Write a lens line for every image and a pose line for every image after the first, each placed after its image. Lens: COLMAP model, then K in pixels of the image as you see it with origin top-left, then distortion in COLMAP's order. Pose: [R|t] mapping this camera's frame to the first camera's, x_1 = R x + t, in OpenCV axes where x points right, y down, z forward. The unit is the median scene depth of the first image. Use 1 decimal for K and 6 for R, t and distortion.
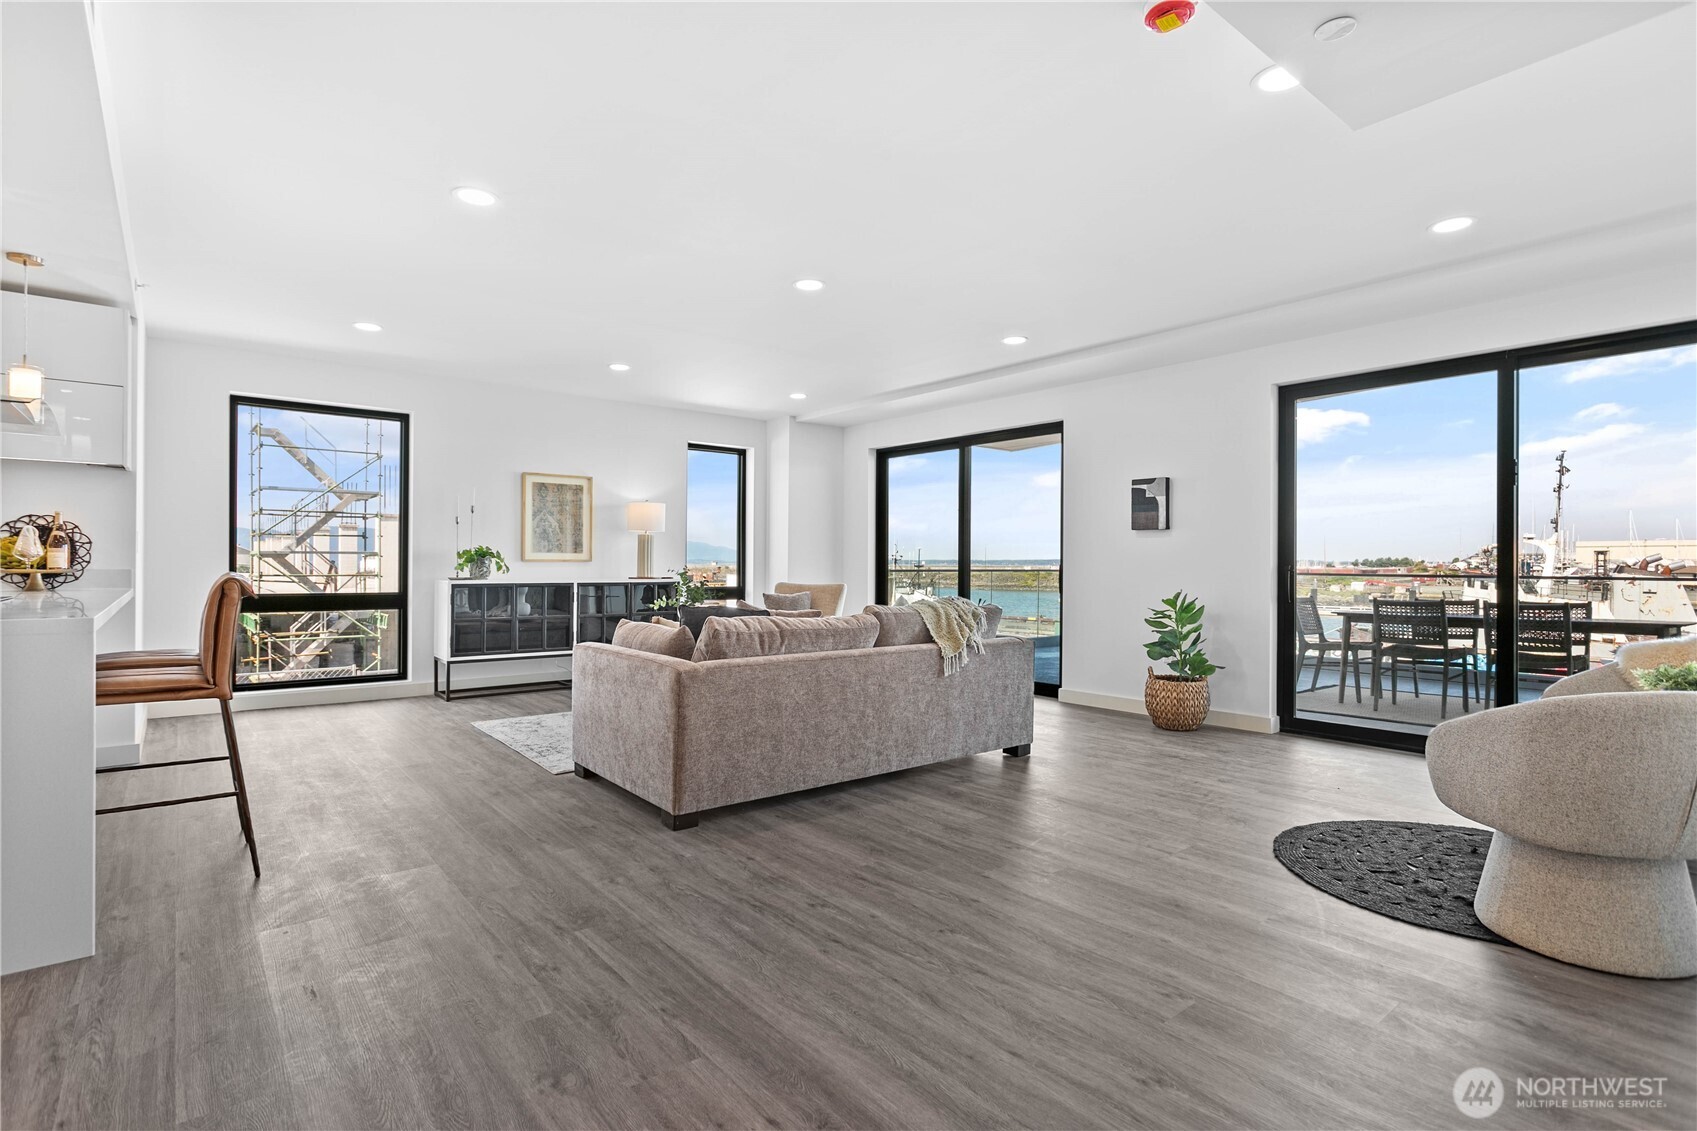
lens RADIAL K [[847.4, 0, 851.5], [0, 847.4, 547.1], [0, 0, 1]] dist [-0.015806, 0.007128]
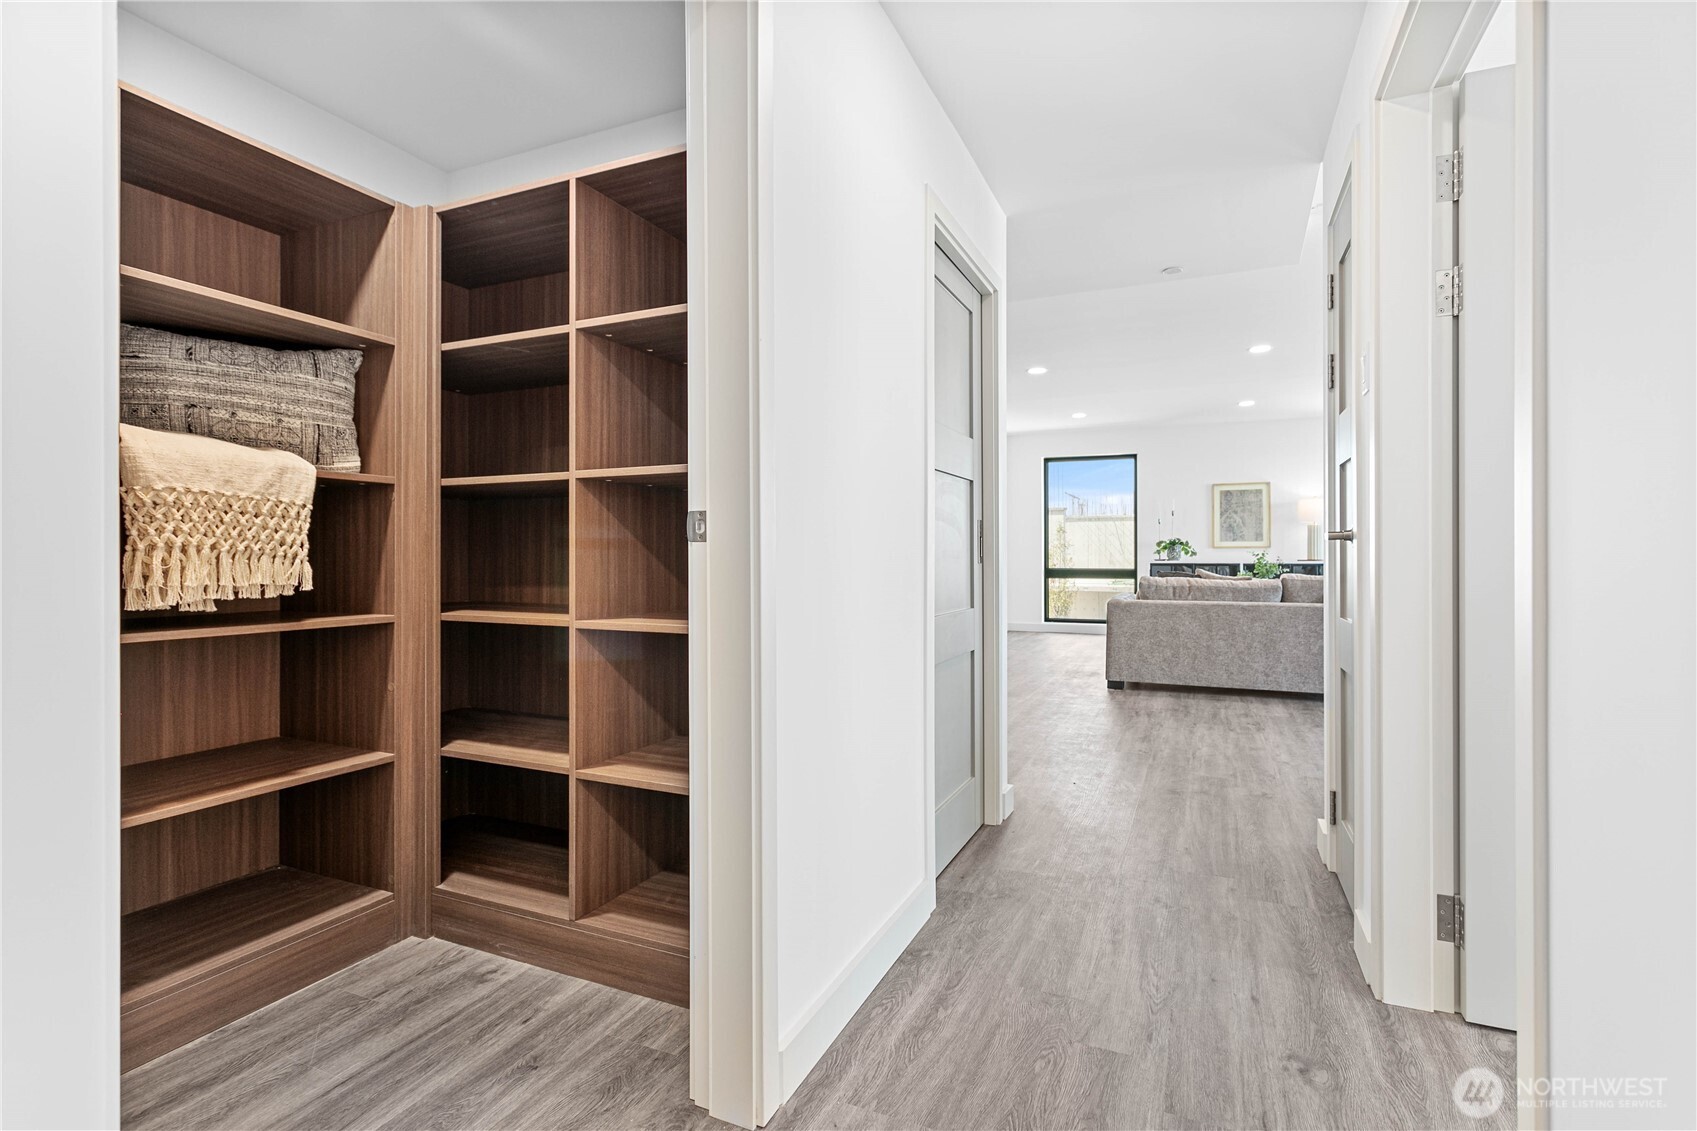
lens RADIAL K [[804.7, 0, 845.3], [0, 804.7, 555.5], [0, 0, 1]] dist [-0.000053, 0.001872]
pose [[0.449350, -0.004976, -0.893342, 0.674533], [0.019275, 0.999806, 0.004126, 0.015097], [0.893148, -0.019073, 0.449359, -0.181710]]
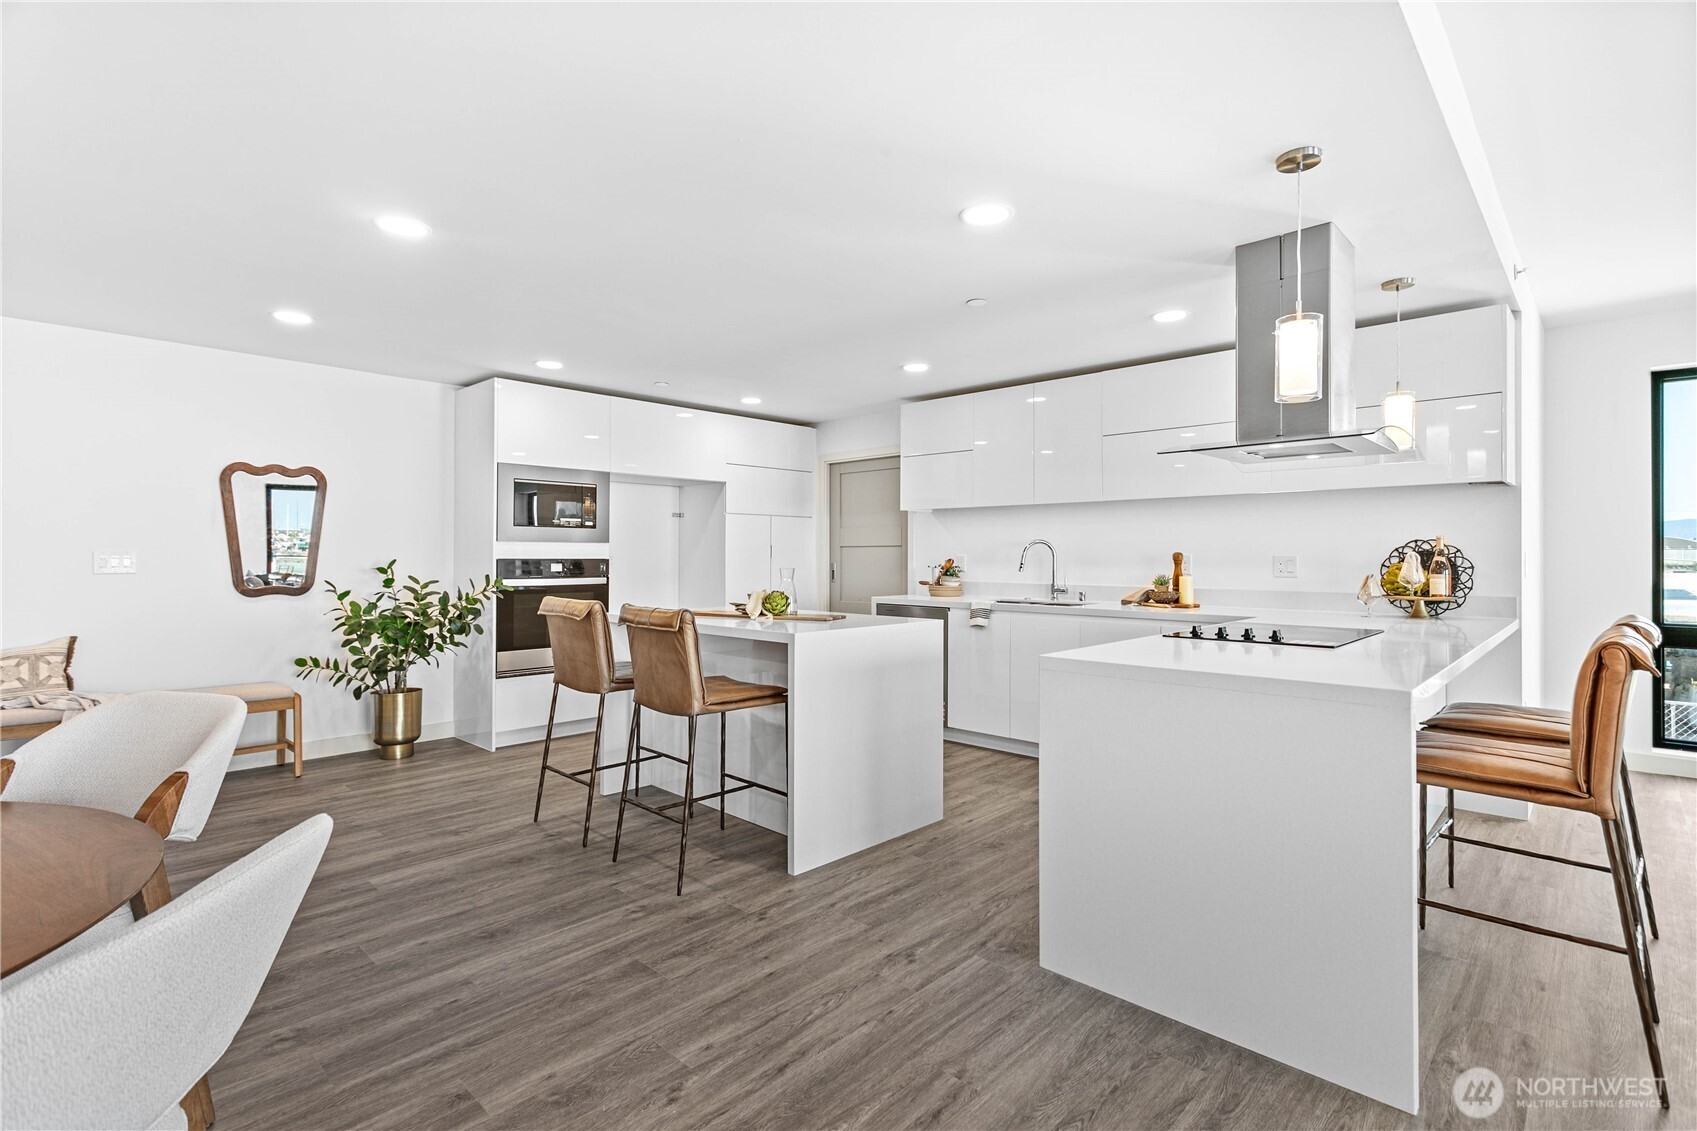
lens RADIAL K [[804.7, 0, 841.7], [0, 804.7, 557.5], [0, 0, 1]] dist [-0.000053, 0.001872]
pose [[0.122211, -0.004115, -0.992496, -0.085049], [0.018587, 0.999826, -0.001857, -0.021010], [0.992330, -0.018221, 0.122266, 0.154999]]
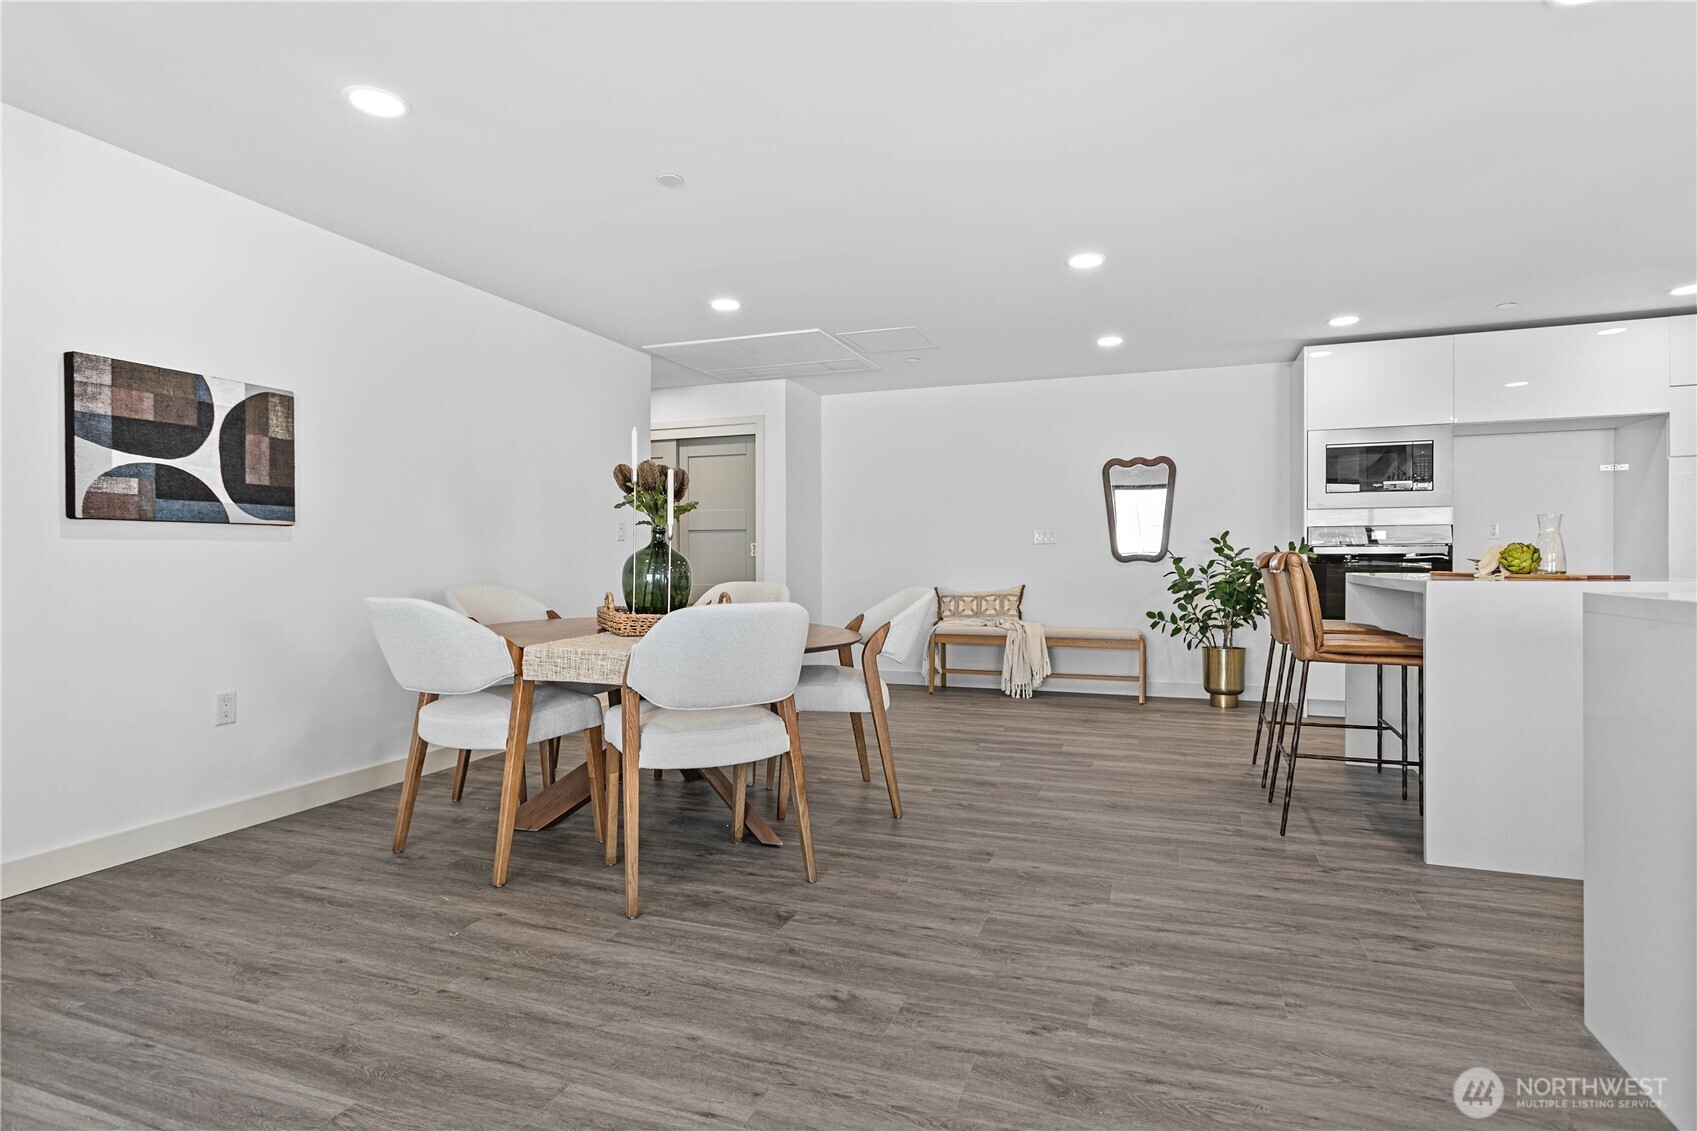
lens RADIAL K [[847.4, 0, 840.1], [0, 847.4, 576.1], [0, 0, 1]] dist [-0.015806, 0.007128]
pose [[-0.867626, 0.006523, -0.497174, -0.092373], [0.008707, 0.999960, -0.002076, 0.023747], [0.497140, -0.006130, -0.867648, 0.443299]]
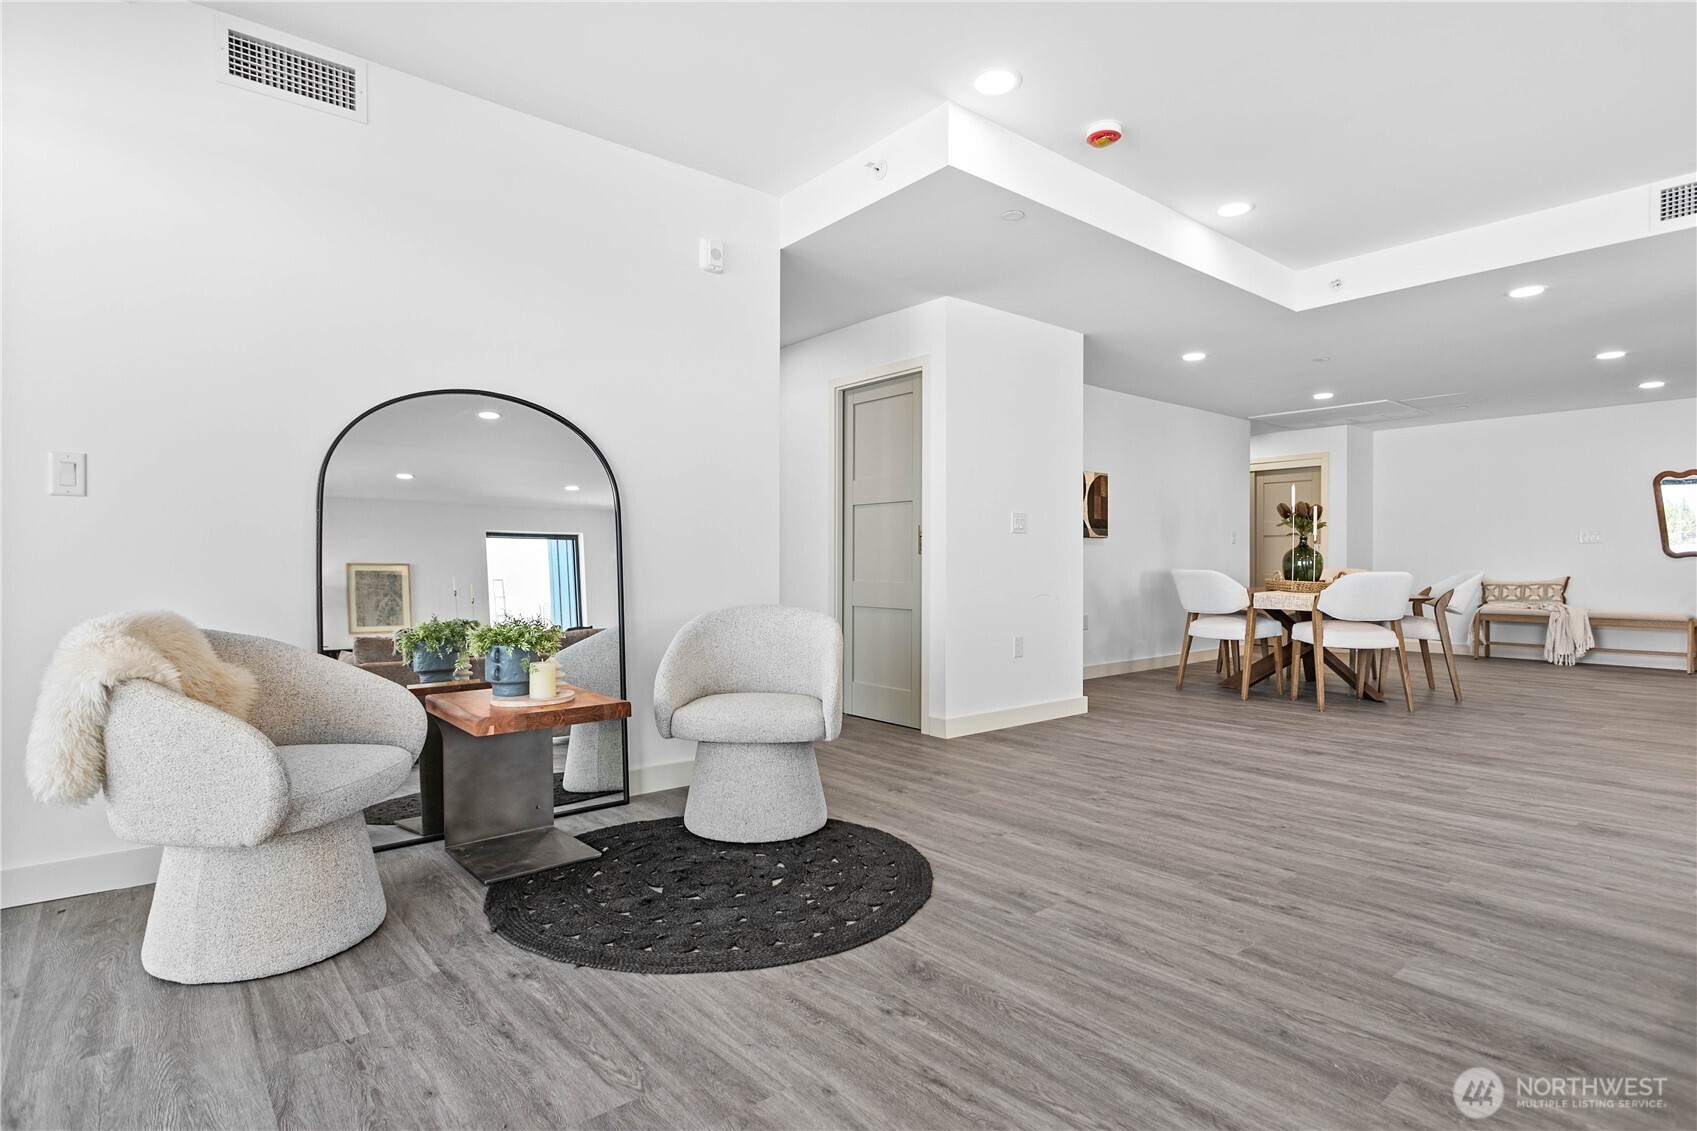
lens RADIAL K [[847.4, 0, 854.1], [0, 847.4, 577.8], [0, 0, 1]] dist [-0.015806, 0.007128]
pose [[-0.999990, -0.004378, -0.001083, 0.319664], [-0.004374, 0.999985, -0.003368, 0.048035], [0.001097, -0.003364, -0.999994, 0.978843]]
